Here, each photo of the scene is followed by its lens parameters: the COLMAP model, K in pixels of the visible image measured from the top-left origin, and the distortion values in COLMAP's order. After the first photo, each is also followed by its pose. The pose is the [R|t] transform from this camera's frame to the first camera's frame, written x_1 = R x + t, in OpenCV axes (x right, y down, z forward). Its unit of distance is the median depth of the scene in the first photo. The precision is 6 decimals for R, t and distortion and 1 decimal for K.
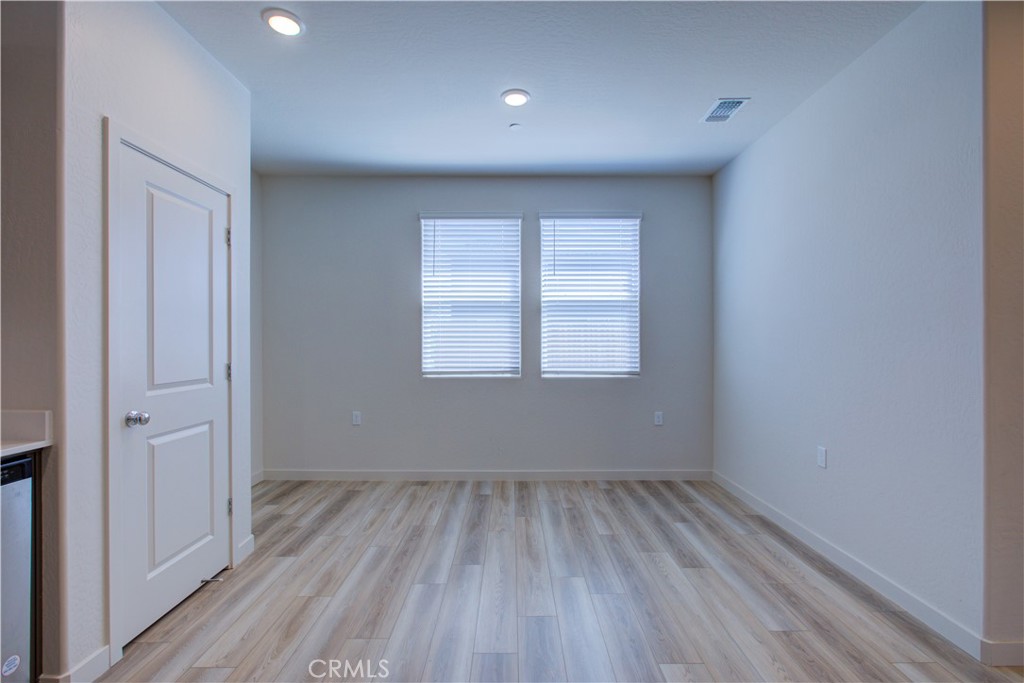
lens RADIAL K [[477.9, 0, 518.3], [0, 477.9, 343.4], [0, 0, 1]] dist [-0.002185, 0.000323]
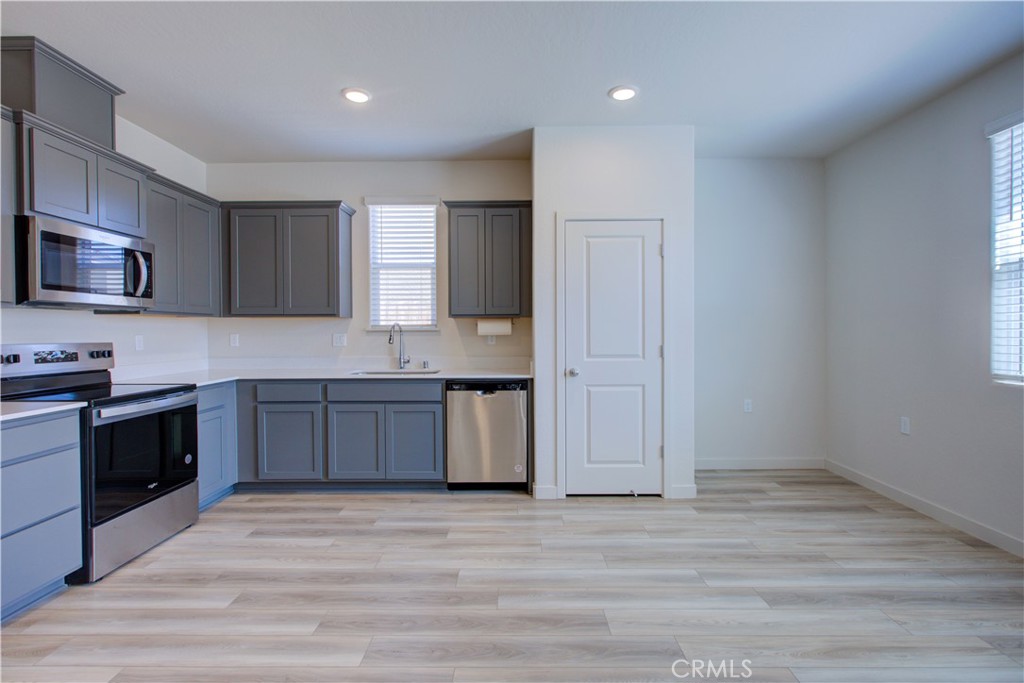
lens RADIAL K [[480.3, 0, 508.5], [0, 480.3, 338.7], [0, 0, 1]] dist [0.000557, 0.000446]
pose [[-0.023866, 0.018907, -0.999536, 0.697172], [0.001025, 0.999821, 0.018888, -0.002020], [0.999715, -0.000574, -0.023881, 0.554779]]
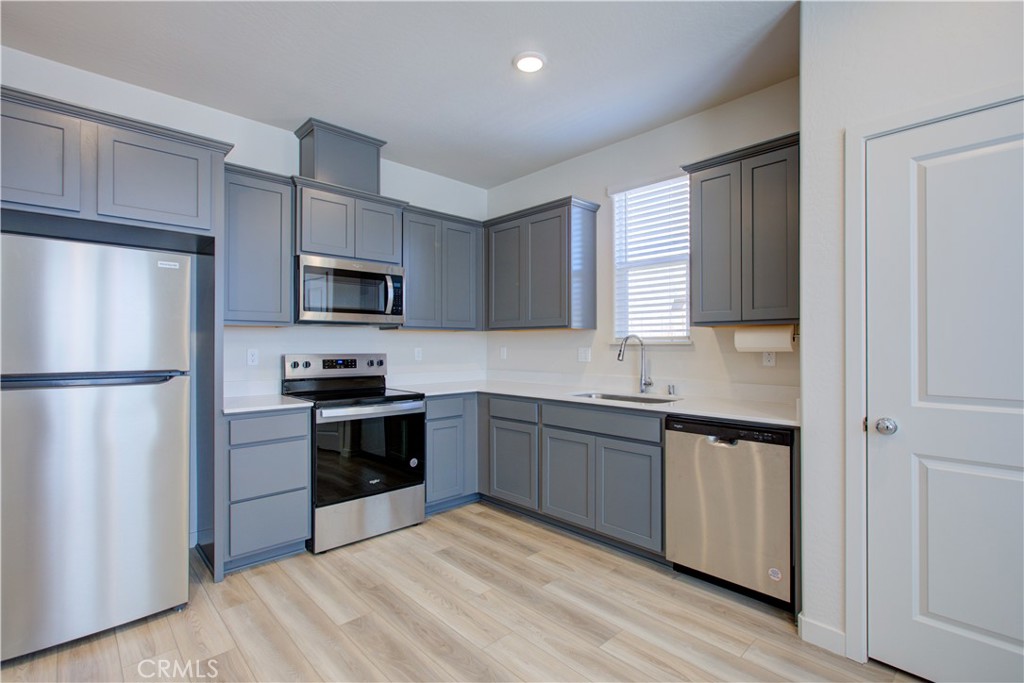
lens RADIAL K [[477.9, 0, 518.3], [0, 477.9, 343.4], [0, 0, 1]] dist [-0.002185, 0.000323]
pose [[-0.734309, -0.000163, -0.678815, 0.243356], [-0.000824, 0.999999, 0.000651, -0.002305], [0.678815, 0.001037, -0.734309, 0.831773]]
